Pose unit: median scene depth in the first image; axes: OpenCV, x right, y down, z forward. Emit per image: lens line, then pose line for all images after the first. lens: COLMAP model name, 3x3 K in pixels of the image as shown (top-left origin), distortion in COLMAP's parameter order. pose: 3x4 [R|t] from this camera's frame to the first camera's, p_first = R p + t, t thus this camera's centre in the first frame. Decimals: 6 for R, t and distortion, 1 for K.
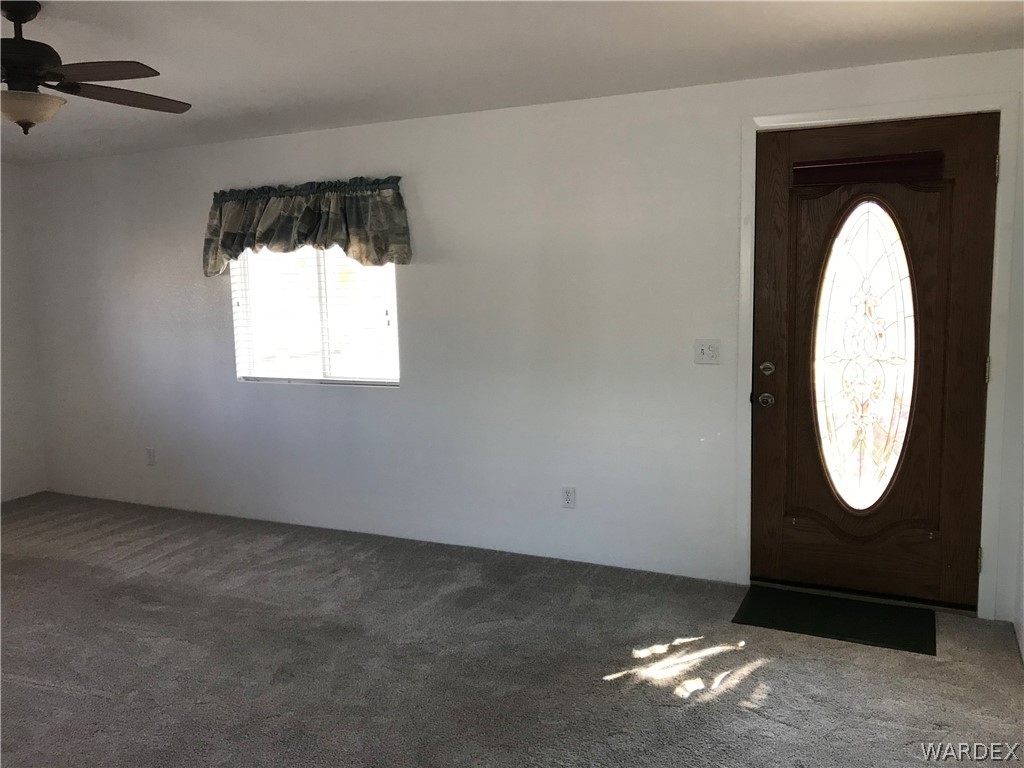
lens RADIAL K [[873.5, 0, 512.0], [0, 873.5, 384.0], [0, 0, 1]] dist [-0.004021, -0.004098]
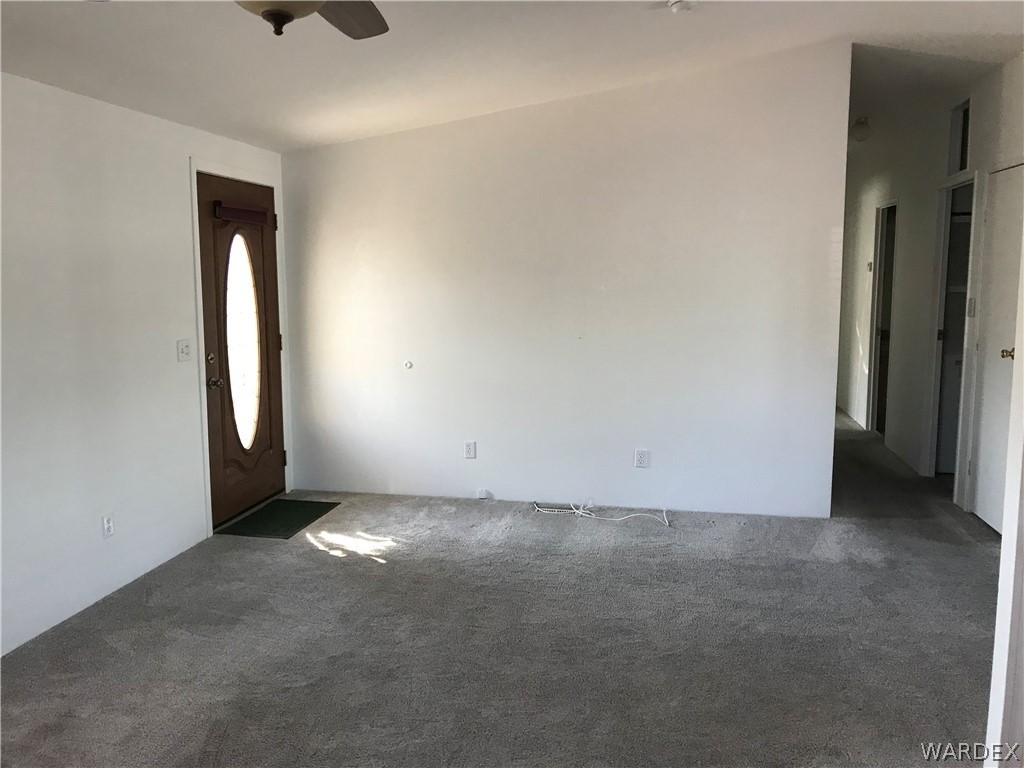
lens RADIAL K [[873.5, 0, 512.0], [0, 873.5, 384.0], [0, 0, 1]] dist [-0.004021, -0.004098]
pose [[-0.283403, -0.089469, 0.954818, -1.084459], [0.145470, 0.980107, 0.135016, -0.090376], [-0.947904, 0.177161, -0.264751, 0.956102]]
